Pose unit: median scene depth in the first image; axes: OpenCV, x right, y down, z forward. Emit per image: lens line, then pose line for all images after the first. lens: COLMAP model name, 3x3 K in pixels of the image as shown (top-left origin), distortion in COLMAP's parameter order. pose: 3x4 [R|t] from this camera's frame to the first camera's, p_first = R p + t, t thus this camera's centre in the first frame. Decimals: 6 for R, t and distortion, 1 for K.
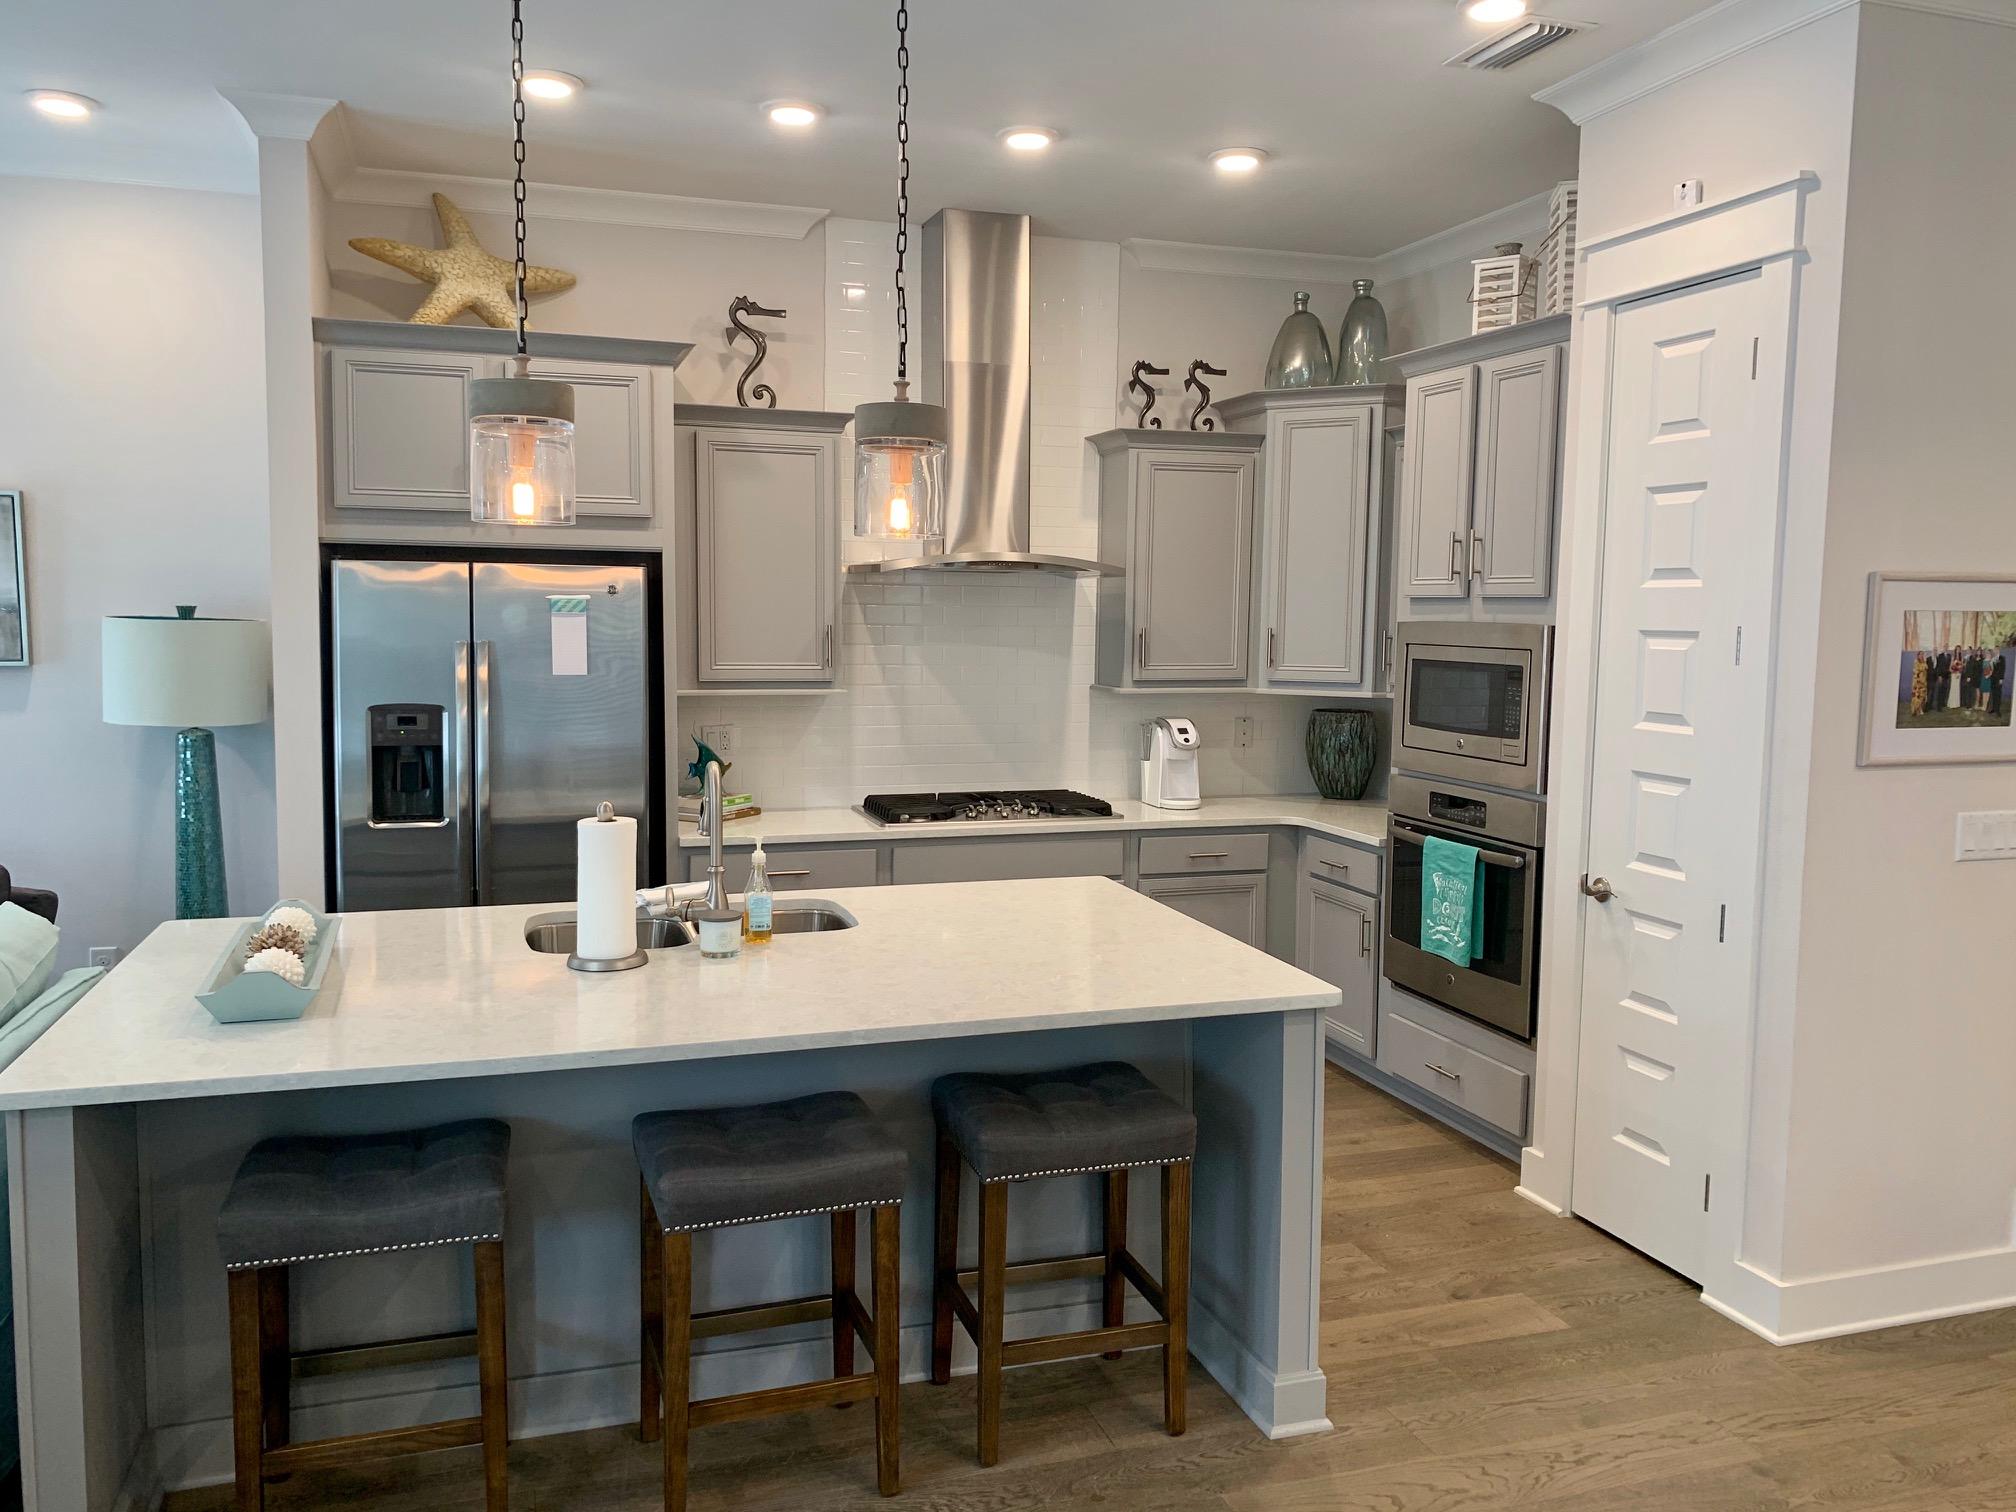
lens RADIAL K [[1537.7, 0, 999.1], [0, 1537.7, 749.2], [0, 0, 1]] dist [0.002059, -0.005374]
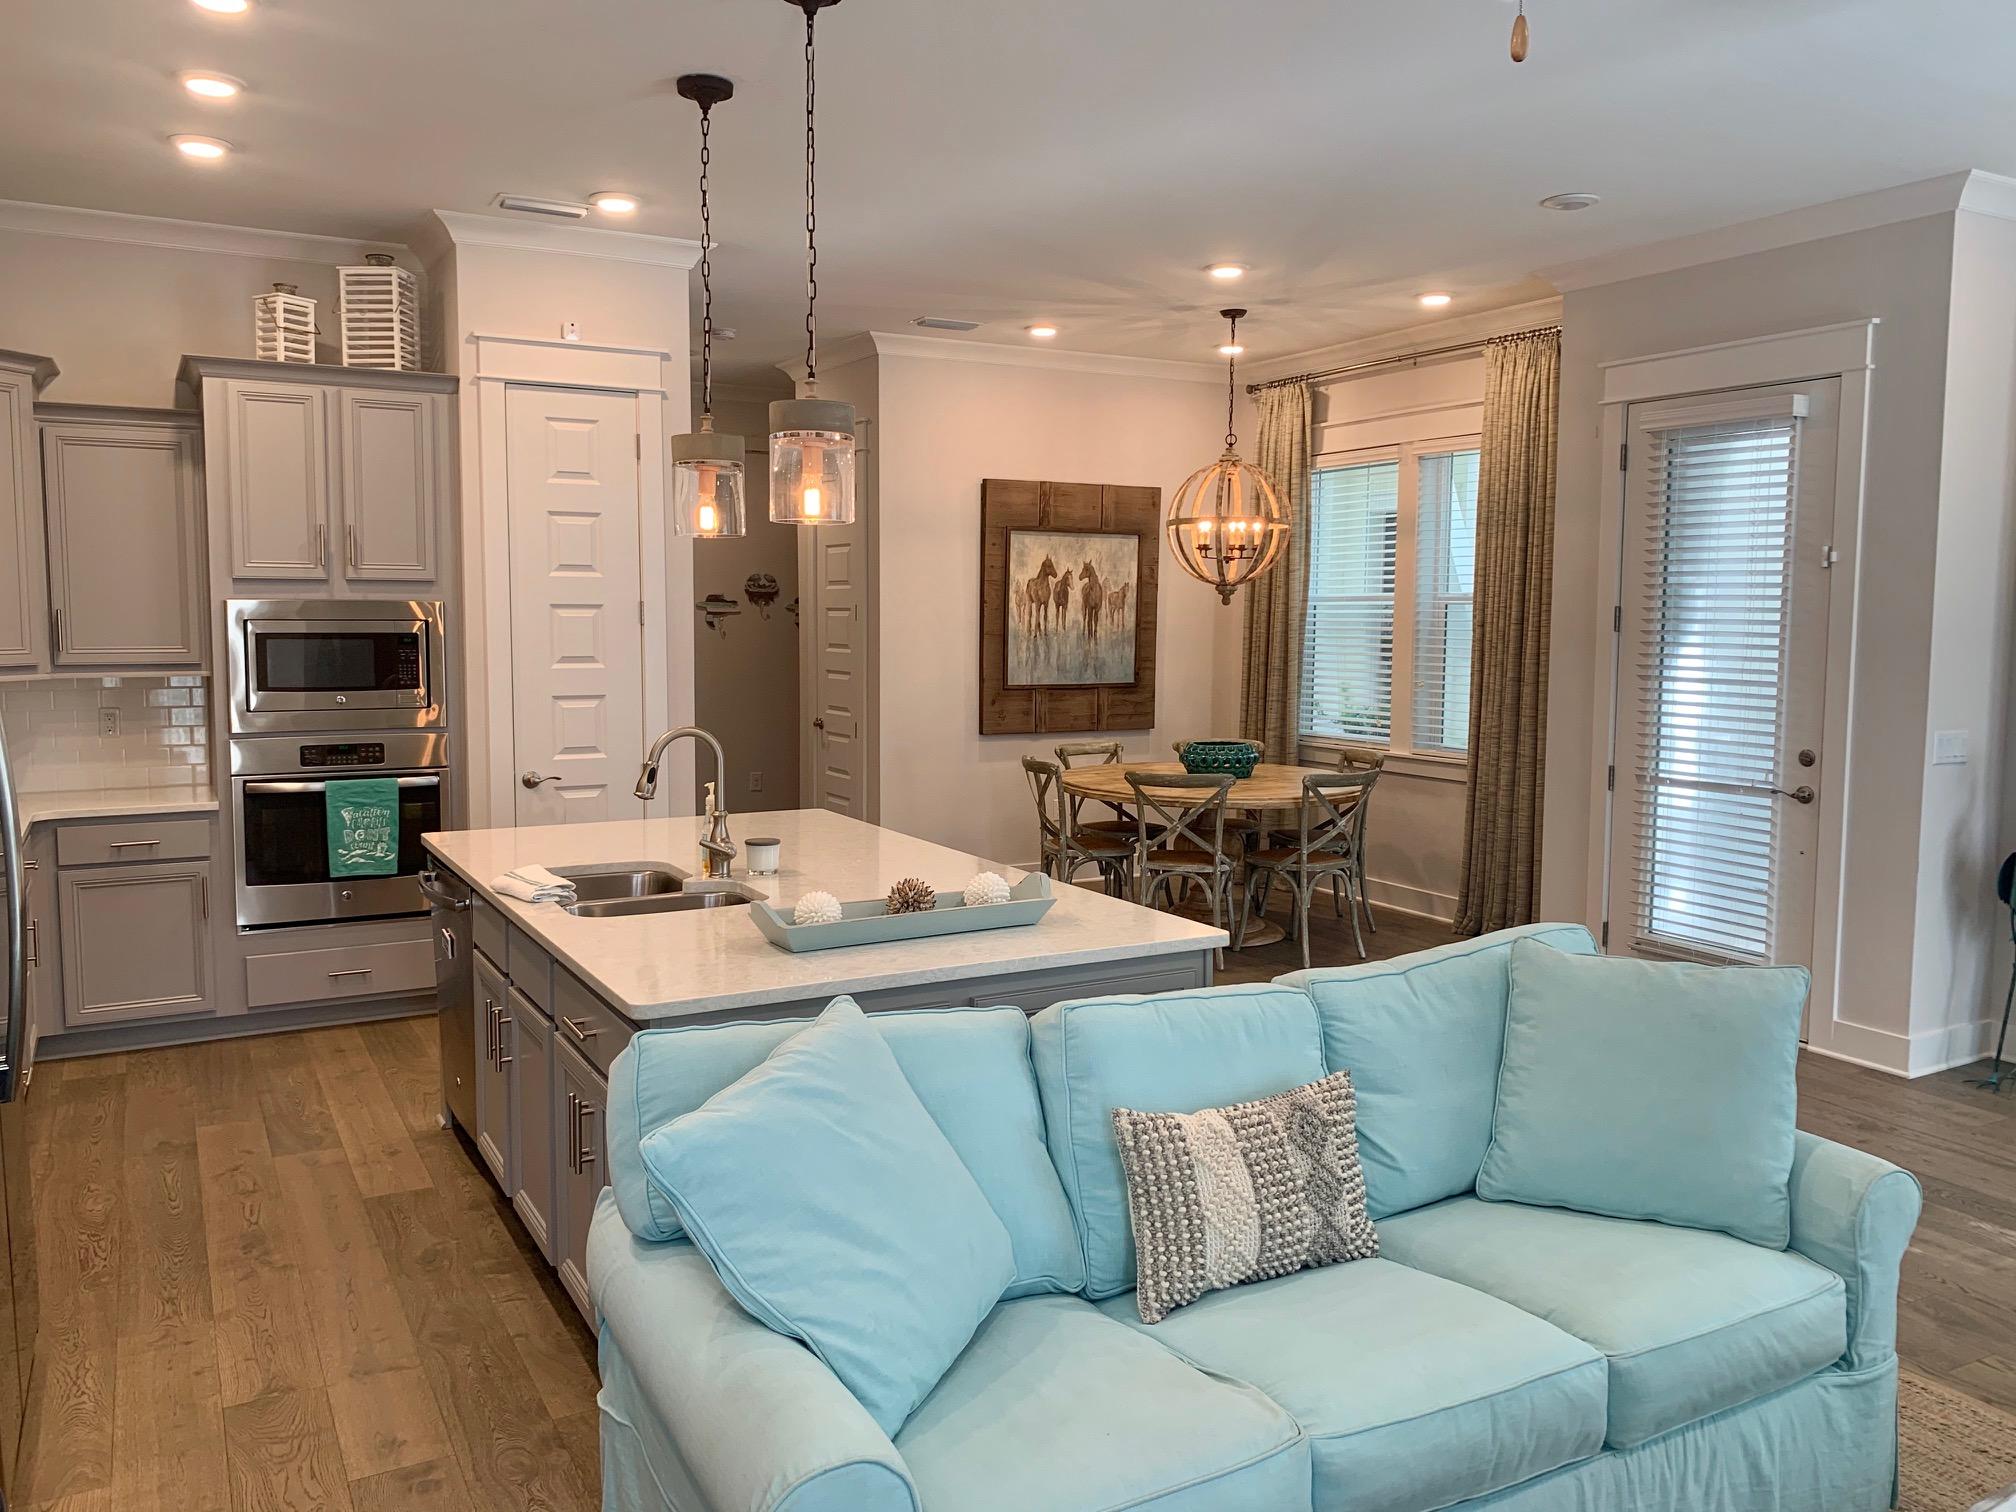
lens RADIAL K [[1536.6, 0, 1004.7], [0, 1536.6, 737.1], [0, 0, 1]] dist [0.174221, -0.323935]
pose [[-0.194432, -0.095376, 0.976268, -1.023748], [0.083762, 0.990012, 0.113401, -0.071888], [-0.977333, 0.103823, -0.184501, 0.728903]]
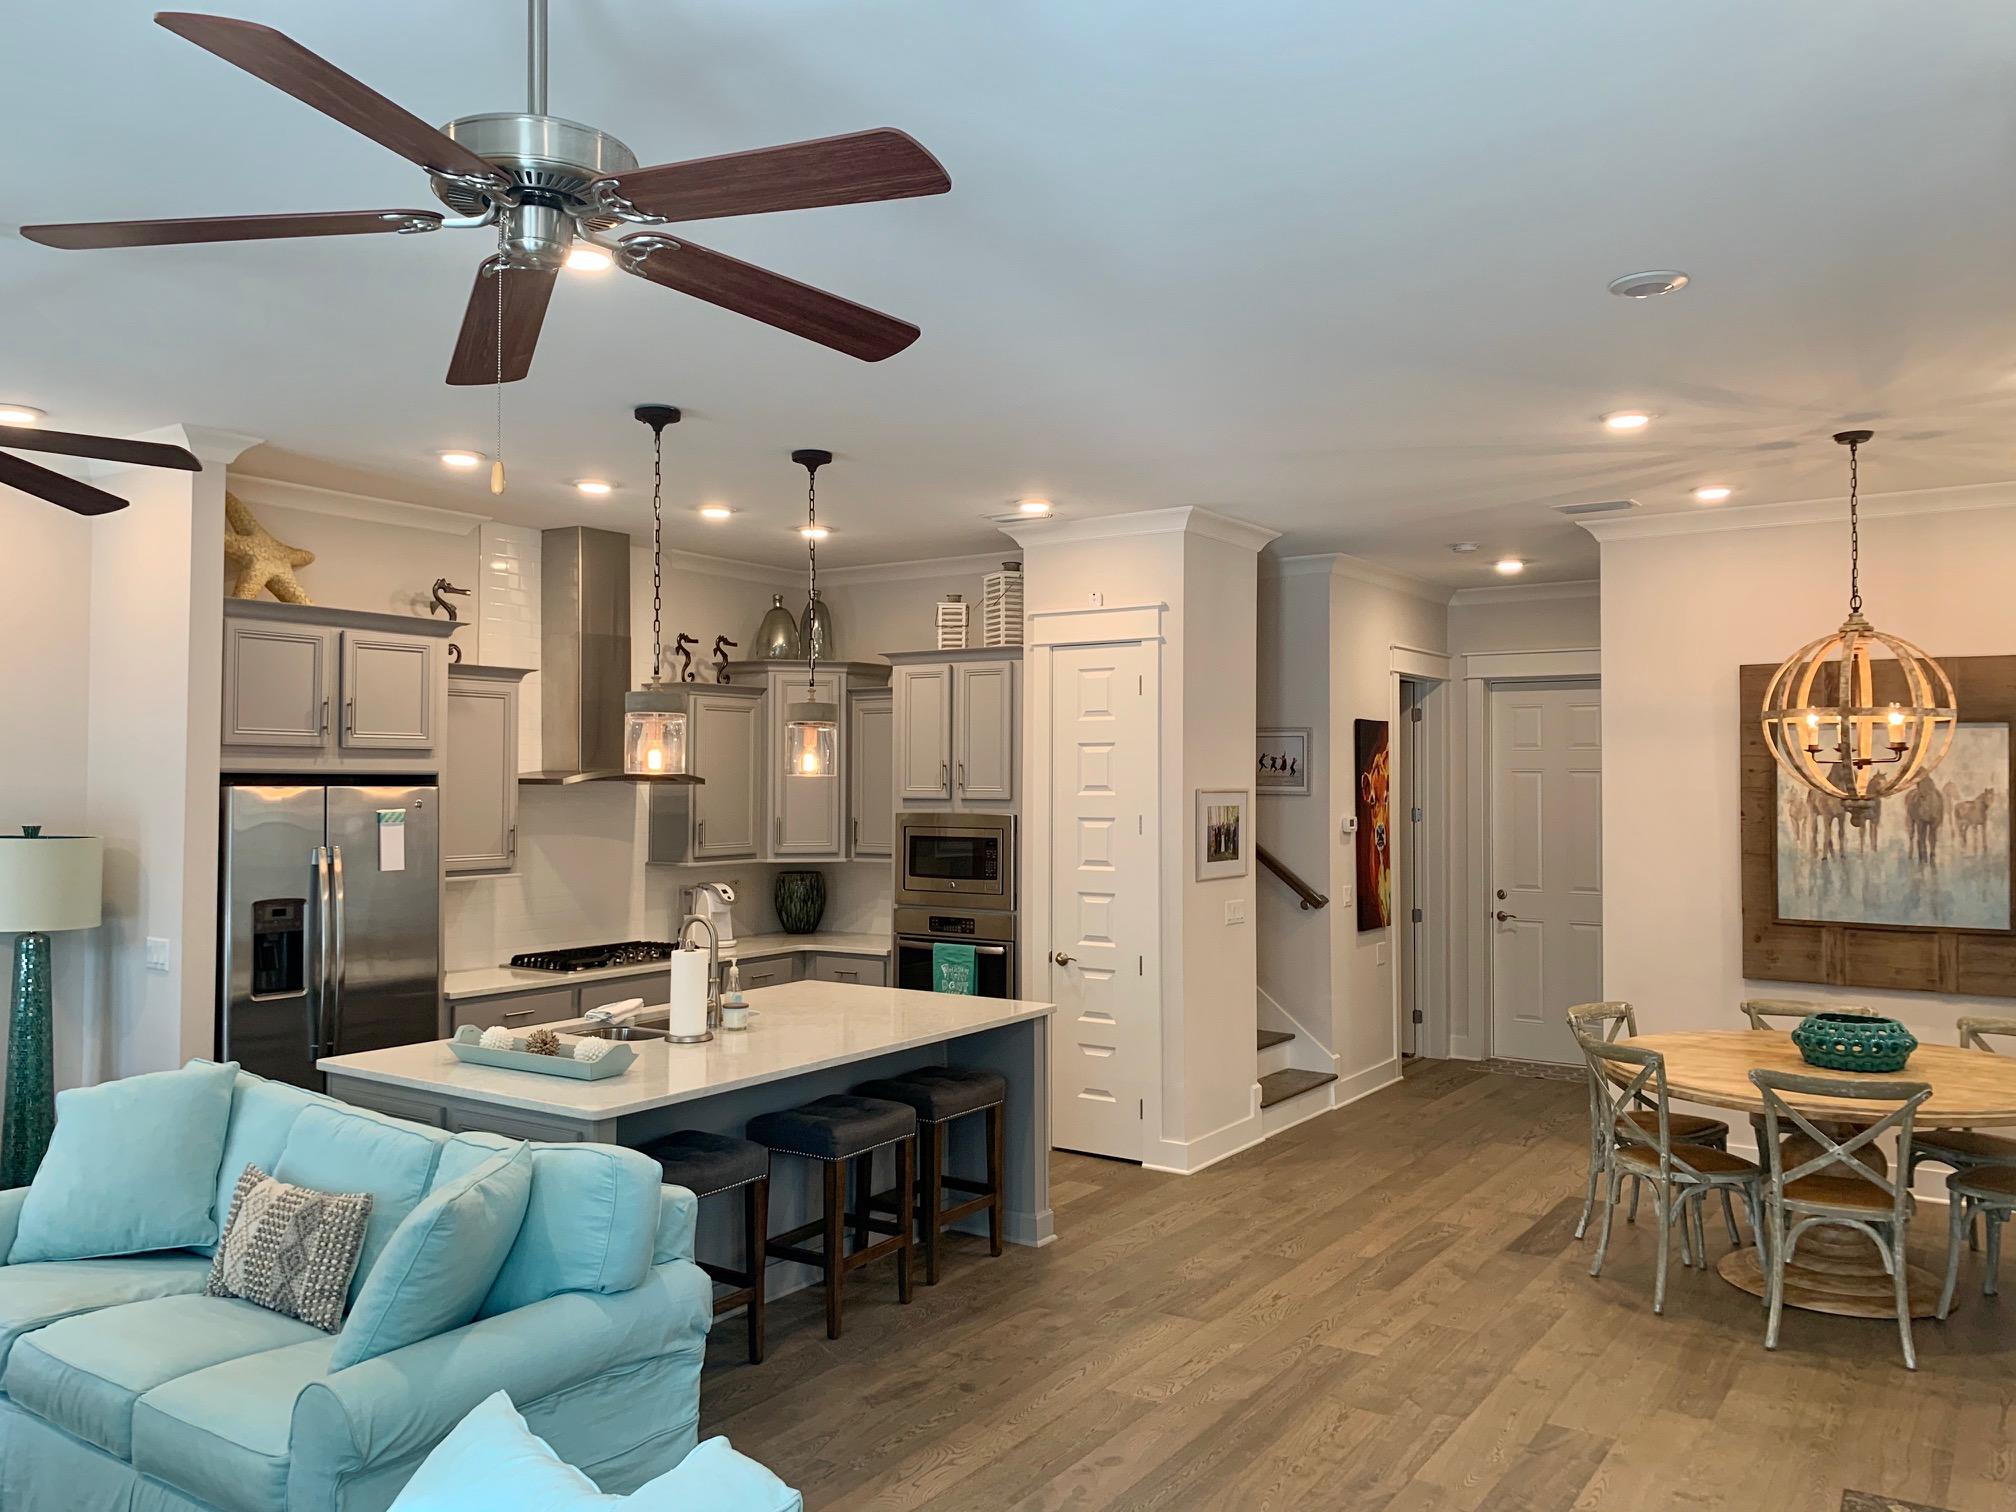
lens RADIAL K [[1543.3, 0, 996.1], [0, 1543.3, 728.3], [0, 0, 1]] dist [0.075920, -0.103303]
pose [[0.786593, 0.010406, 0.617384, -0.714804], [0.065440, 0.992822, -0.100110, -0.002012], [-0.613994, 0.119147, 0.780266, -0.371738]]
